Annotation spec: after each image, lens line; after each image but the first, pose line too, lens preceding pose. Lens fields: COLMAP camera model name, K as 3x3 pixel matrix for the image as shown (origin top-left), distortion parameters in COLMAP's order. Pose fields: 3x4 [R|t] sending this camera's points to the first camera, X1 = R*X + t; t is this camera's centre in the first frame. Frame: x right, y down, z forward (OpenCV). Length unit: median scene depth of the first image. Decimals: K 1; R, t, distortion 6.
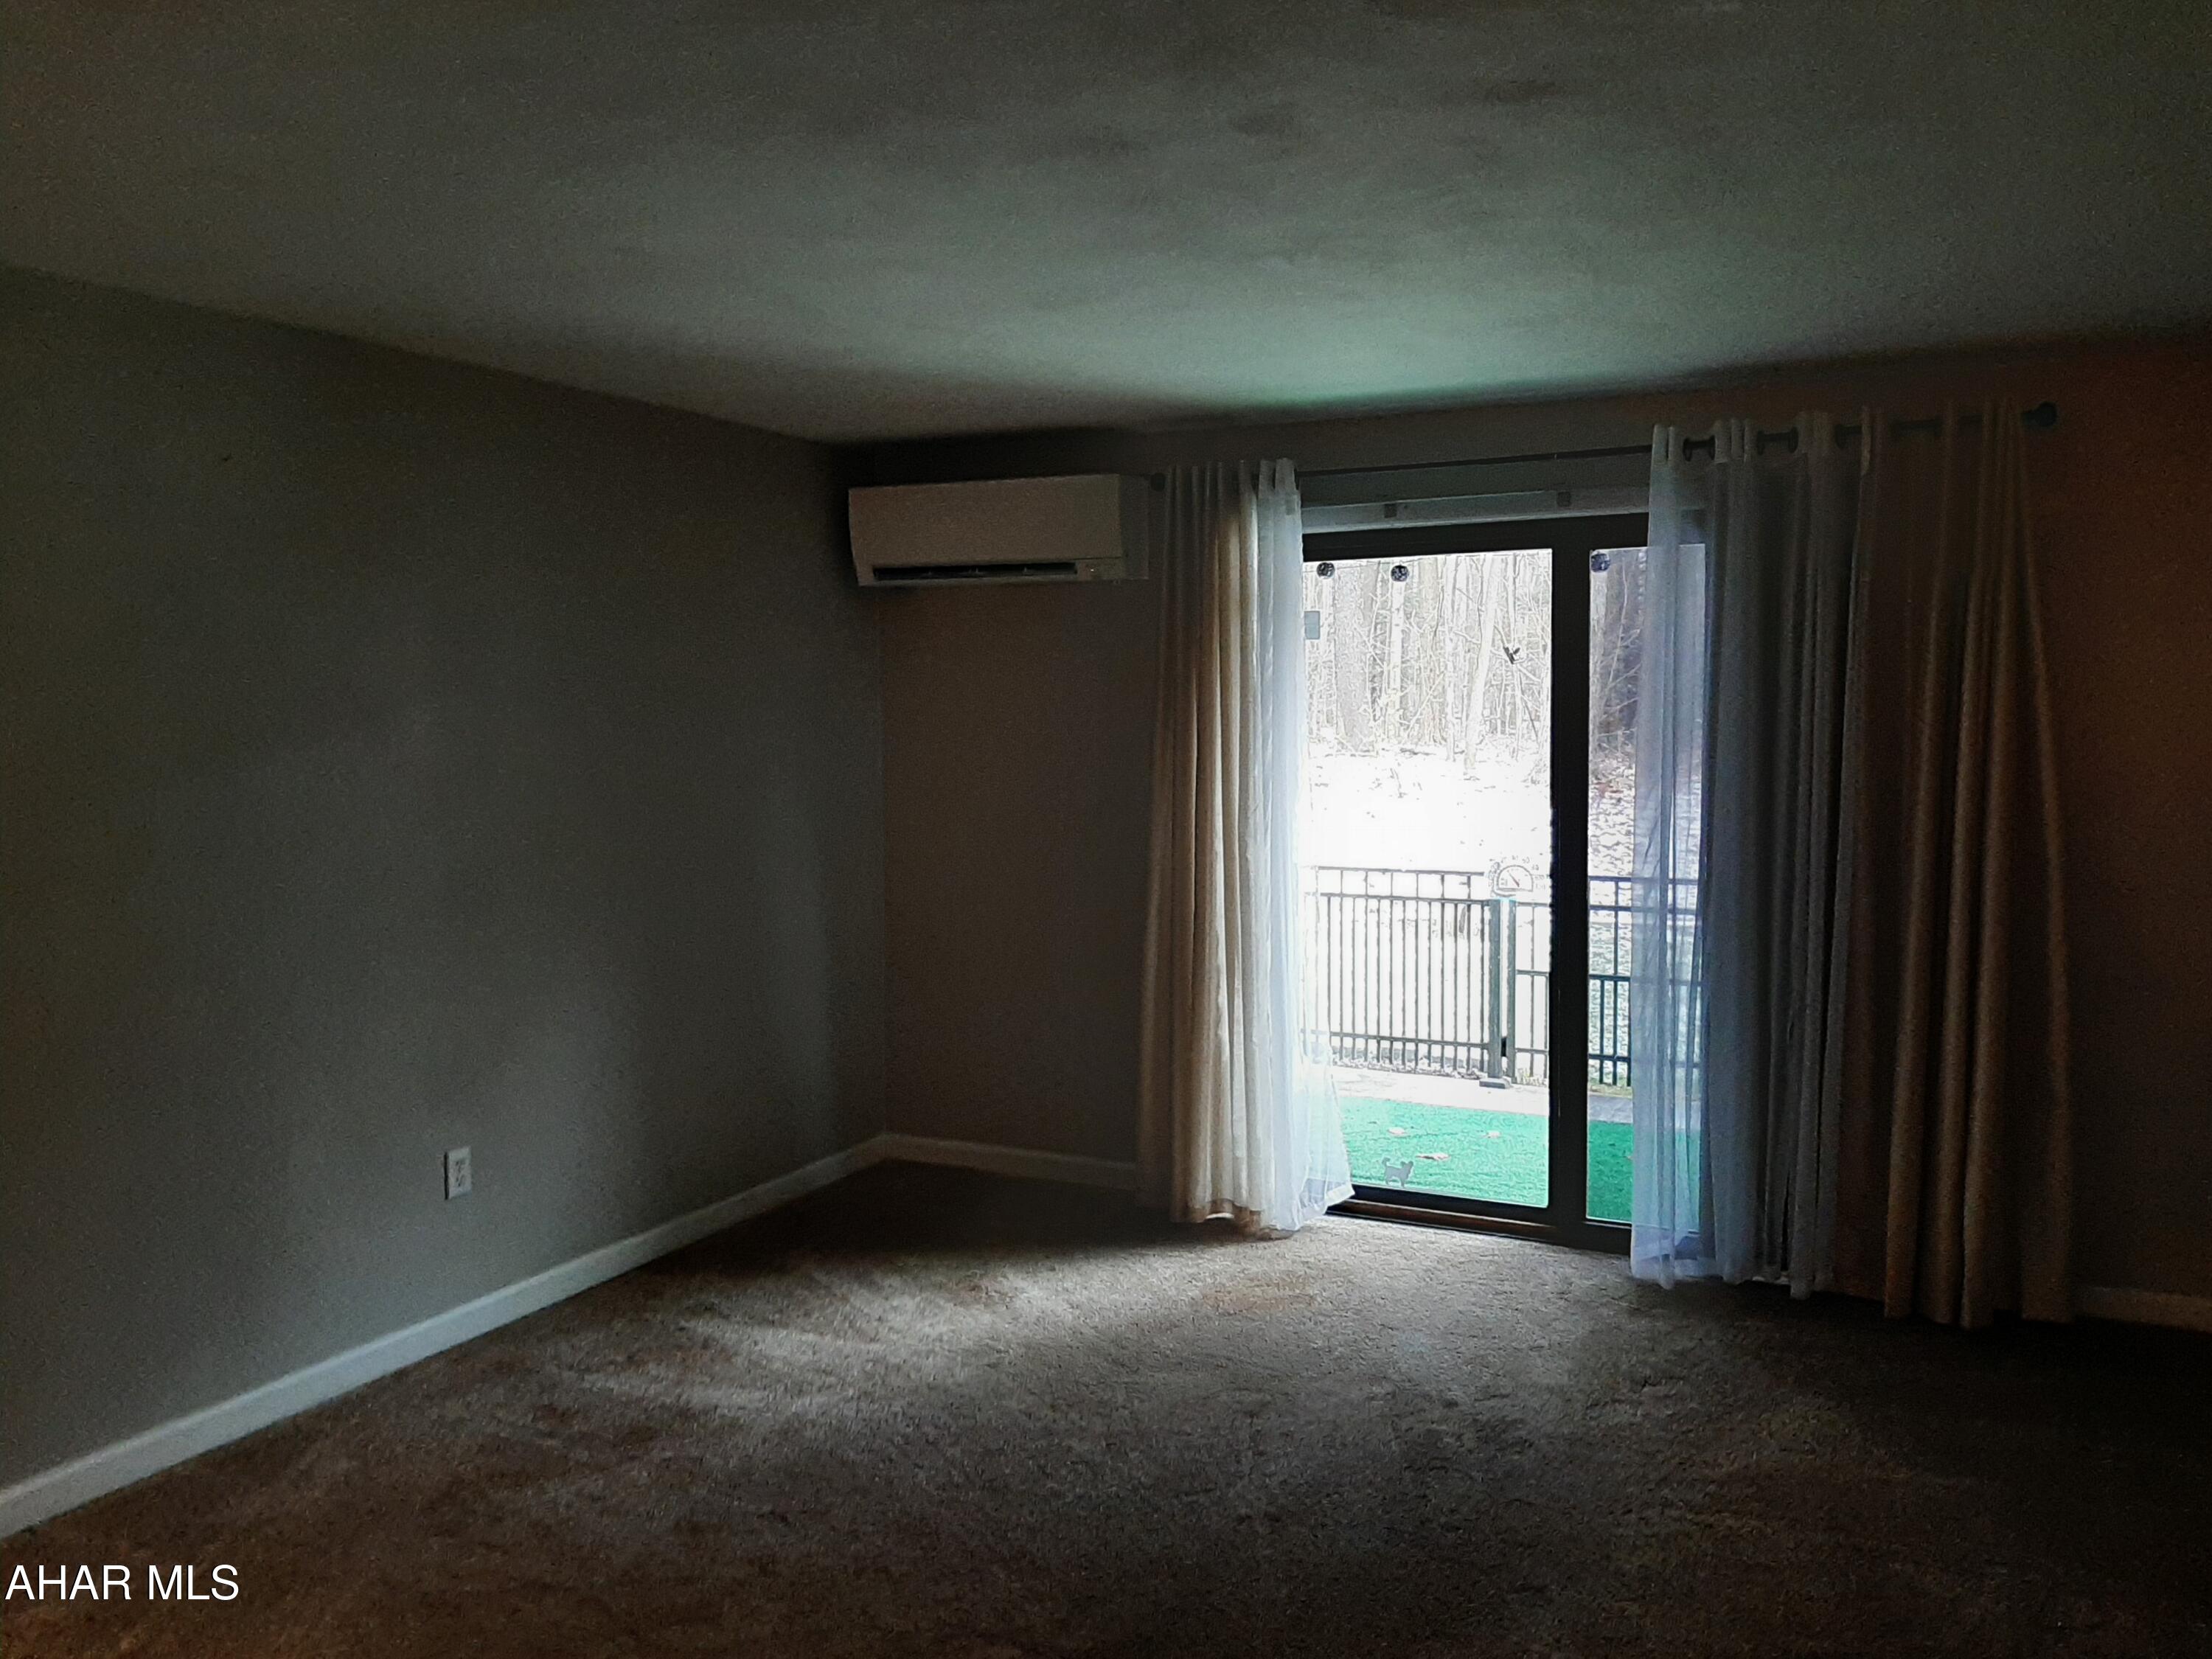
lens RADIAL K [[1740.4, 0, 1110.1], [0, 1740.4, 849.9], [0, 0, 1]] dist [0.091825, -0.073153]
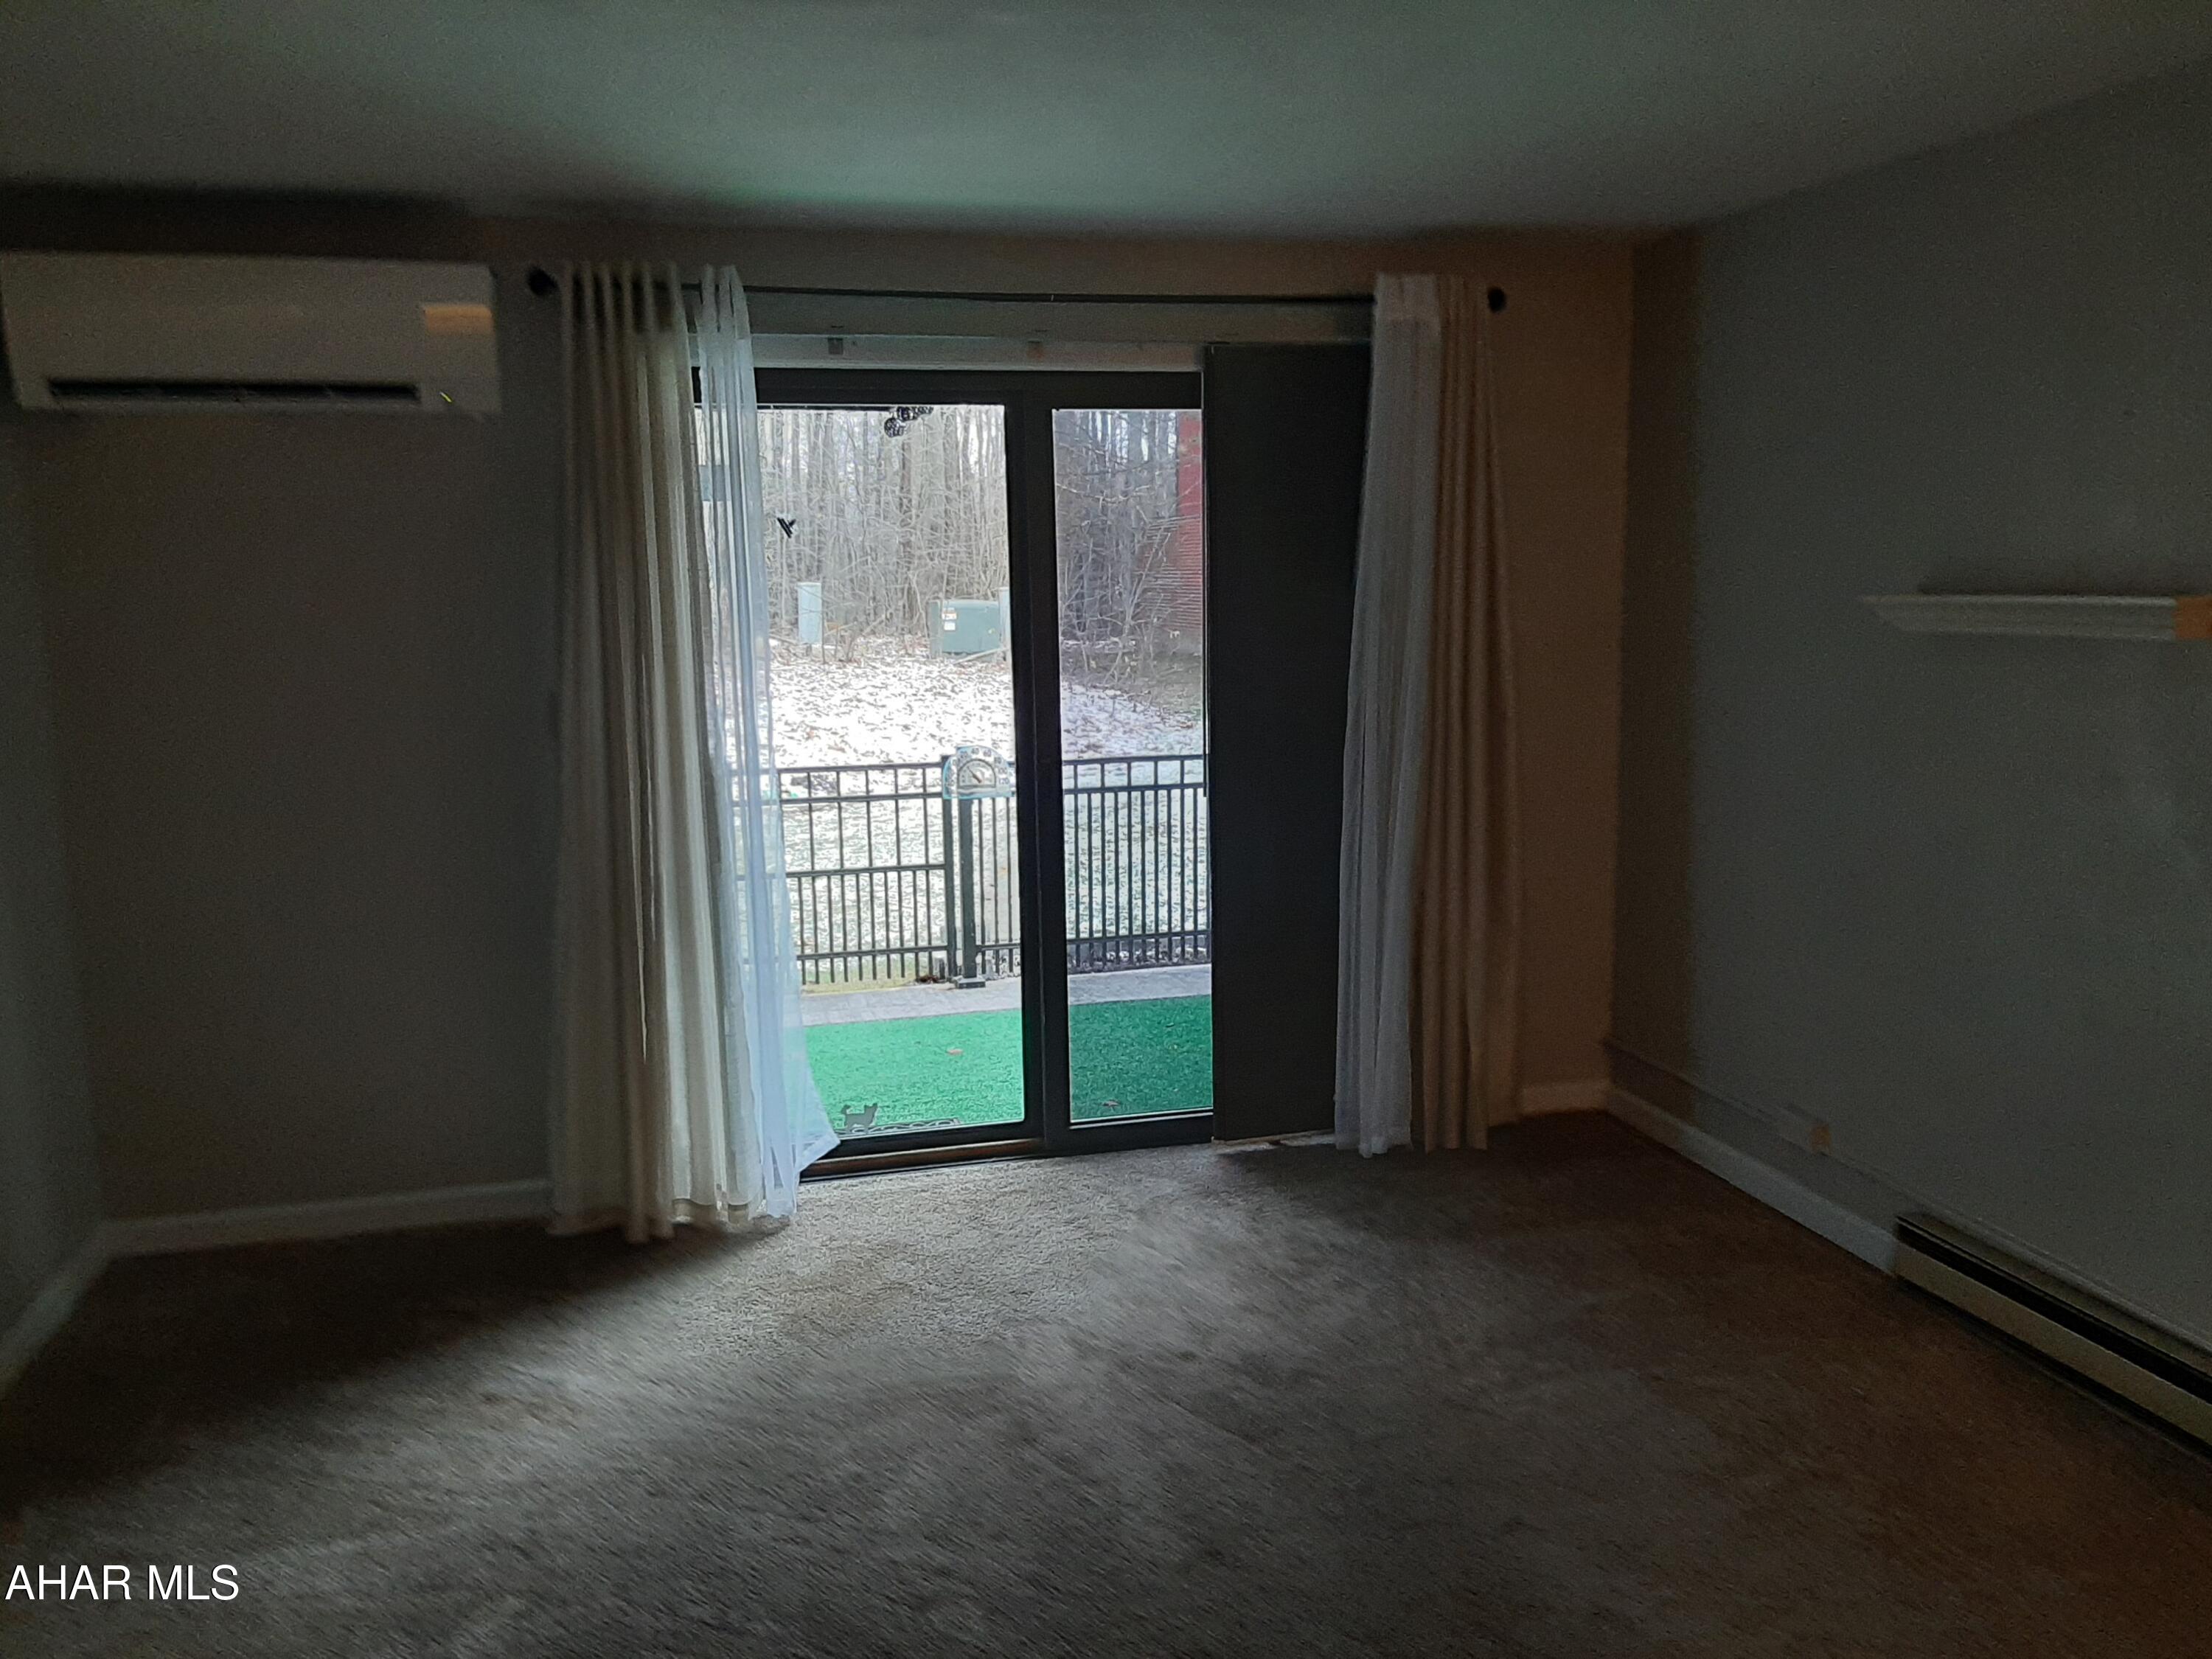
lens RADIAL K [[1740.4, 0, 1111.1], [0, 1740.4, 806.2], [0, 0, 1]] dist [0.091825, -0.073153]
pose [[0.780842, -0.095529, 0.617381, -0.280650], [0.072919, 0.995421, 0.061798, -0.015815], [-0.620458, -0.003236, 0.784233, 0.254848]]
